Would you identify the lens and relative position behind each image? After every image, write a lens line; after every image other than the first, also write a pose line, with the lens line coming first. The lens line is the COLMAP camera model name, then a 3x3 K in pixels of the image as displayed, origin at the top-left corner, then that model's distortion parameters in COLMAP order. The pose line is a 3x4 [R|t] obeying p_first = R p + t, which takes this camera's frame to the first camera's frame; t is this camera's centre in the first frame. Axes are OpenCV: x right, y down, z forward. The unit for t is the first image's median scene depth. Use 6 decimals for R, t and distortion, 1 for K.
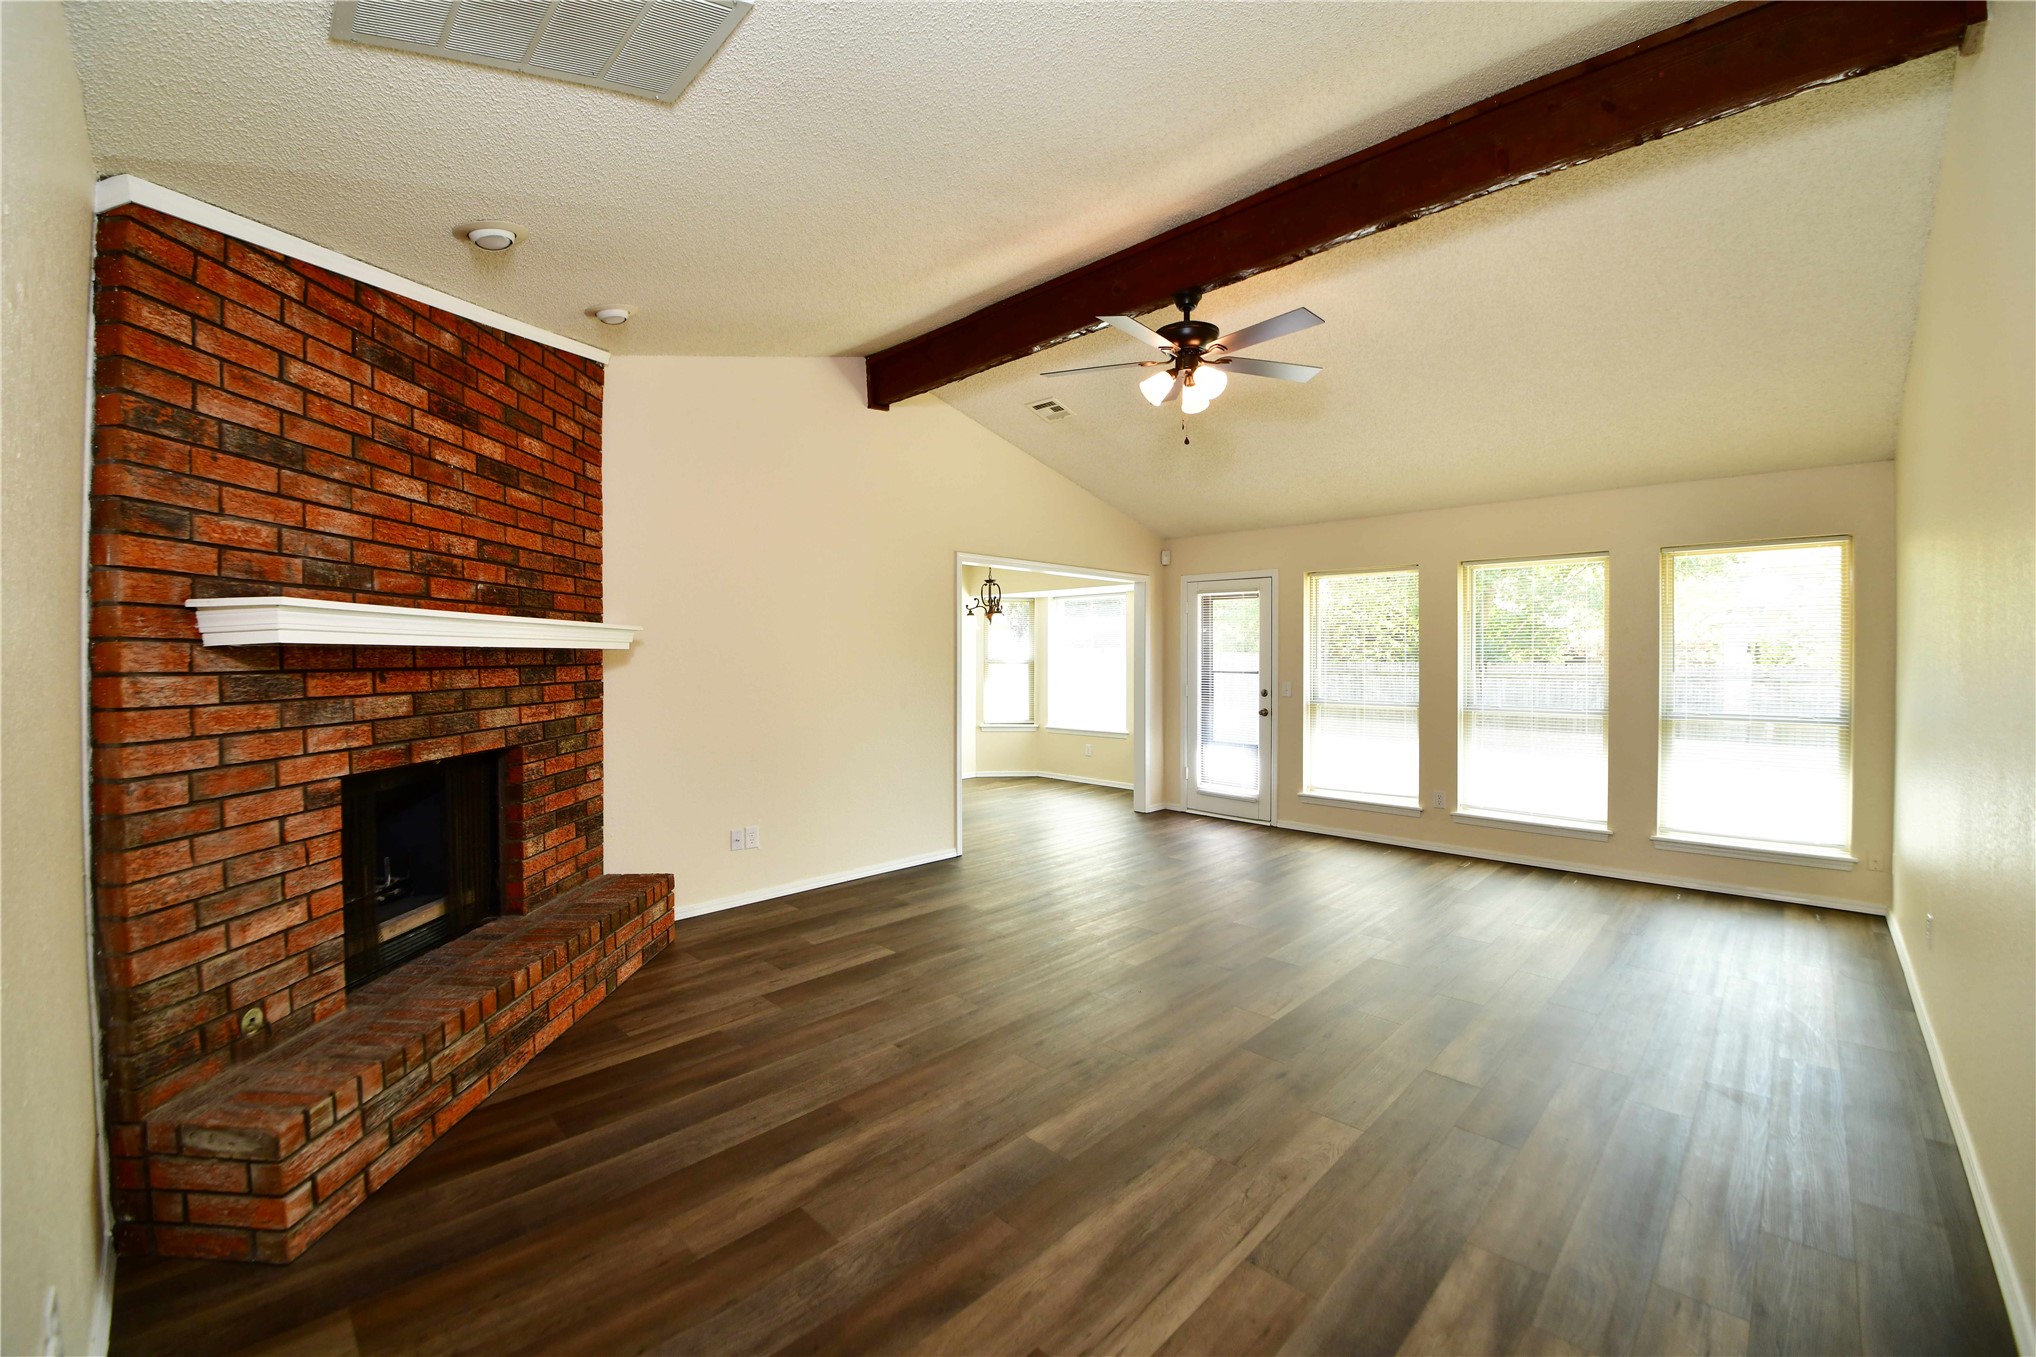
lens RADIAL K [[812.3, 0, 1022.3], [0, 812.3, 661.1], [0, 0, 1]] dist [-0.039185, -0.001044]
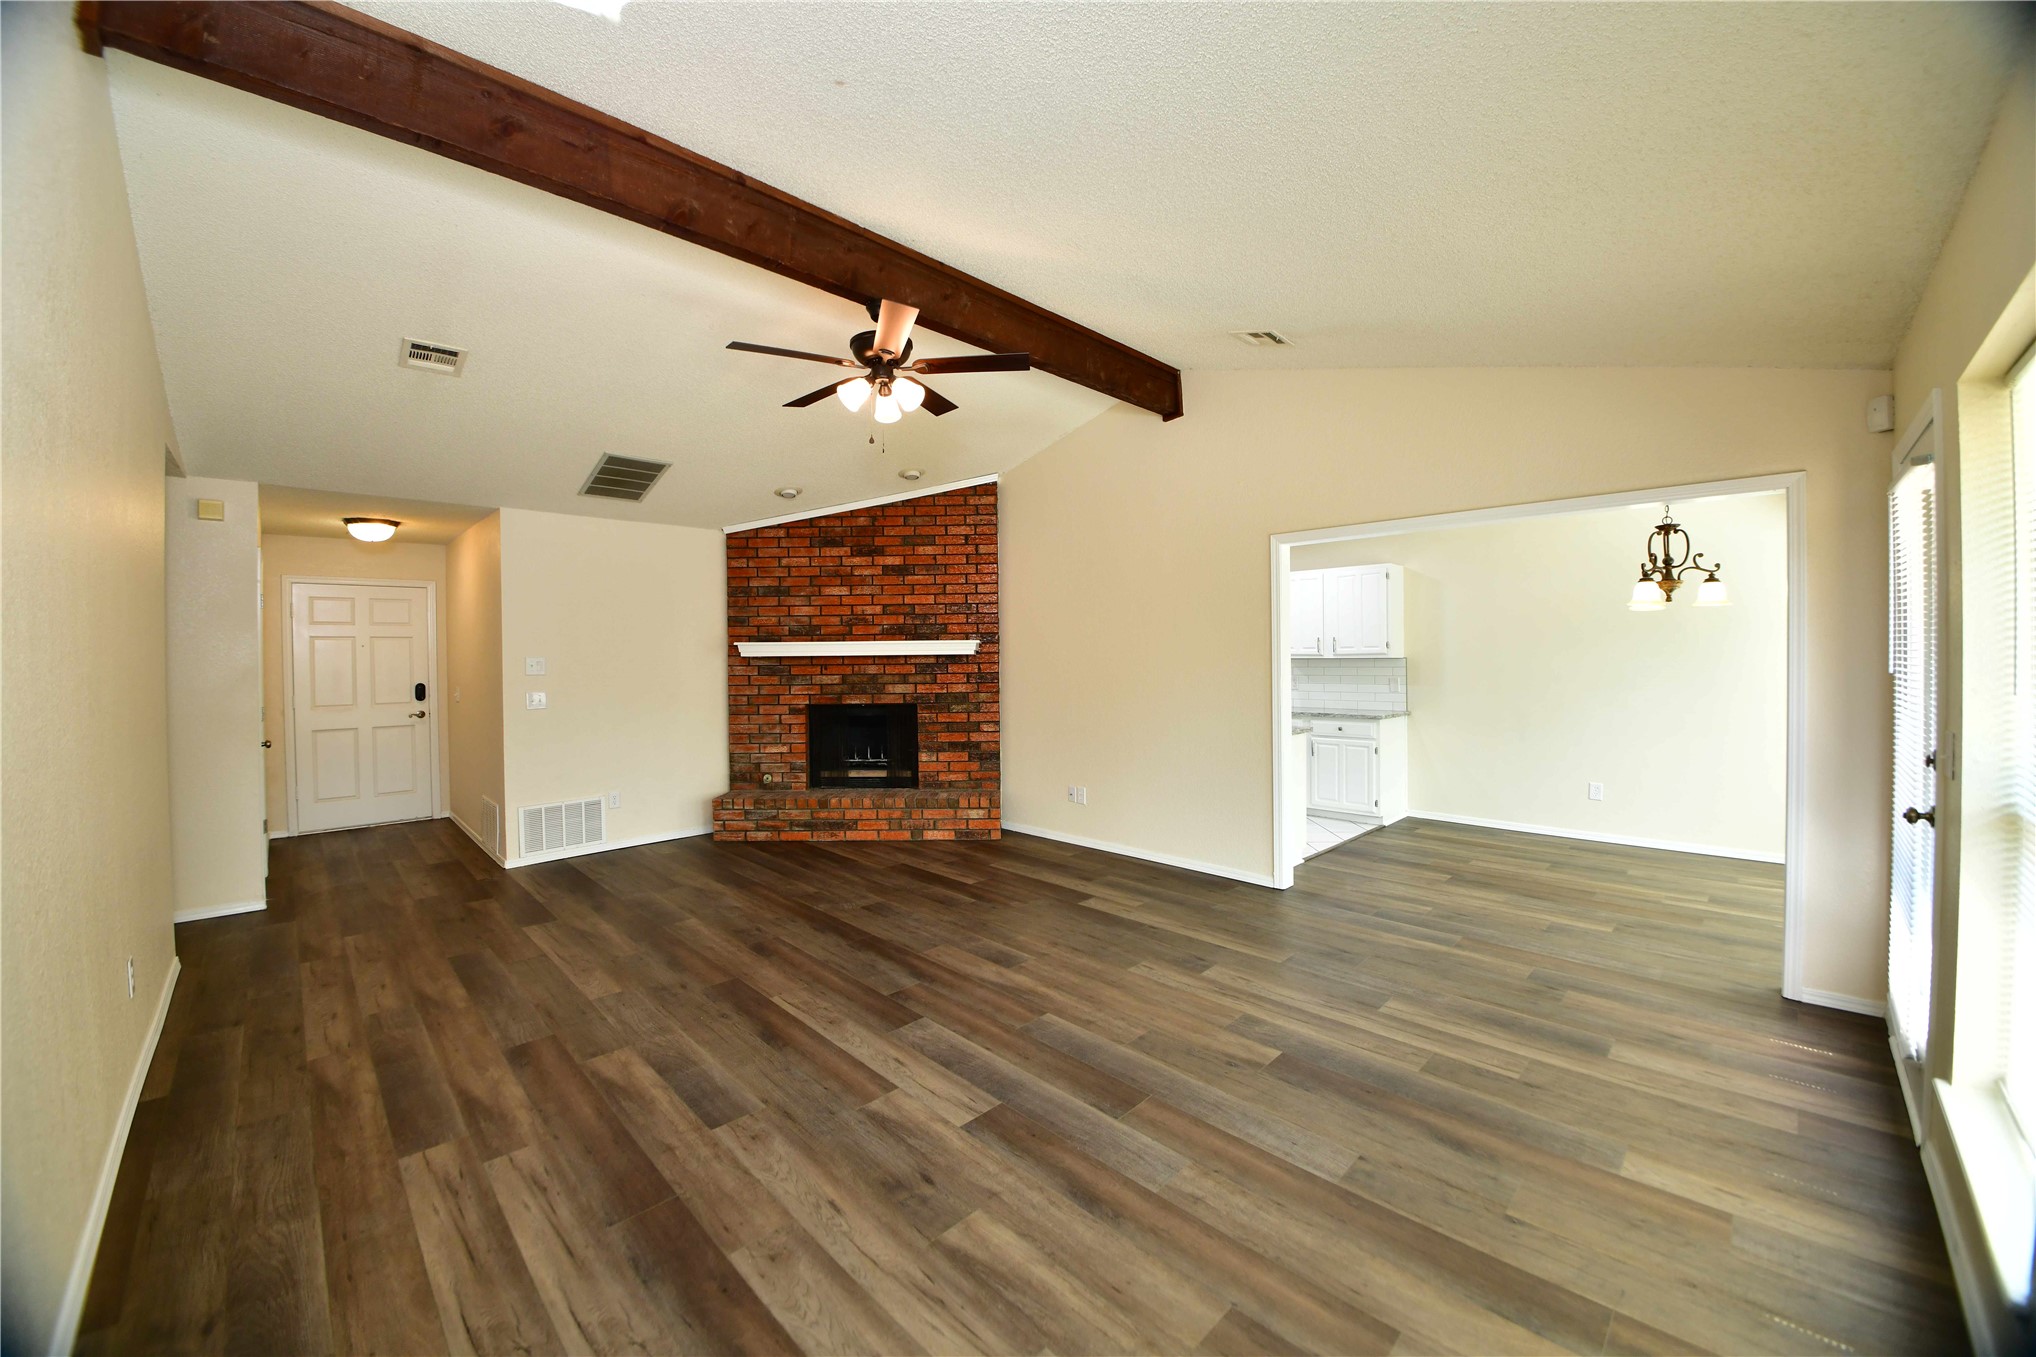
lens RADIAL K [[759.7, 0, 1023.5], [0, 759.7, 662.8], [0, 0, 1]] dist [-0.026948, -0.001039]
pose [[-0.016134, 0.005655, -0.999854, 1.217685], [0.003657, 0.999978, 0.005597, -0.005544], [0.999863, -0.003566, -0.016154, 1.256973]]
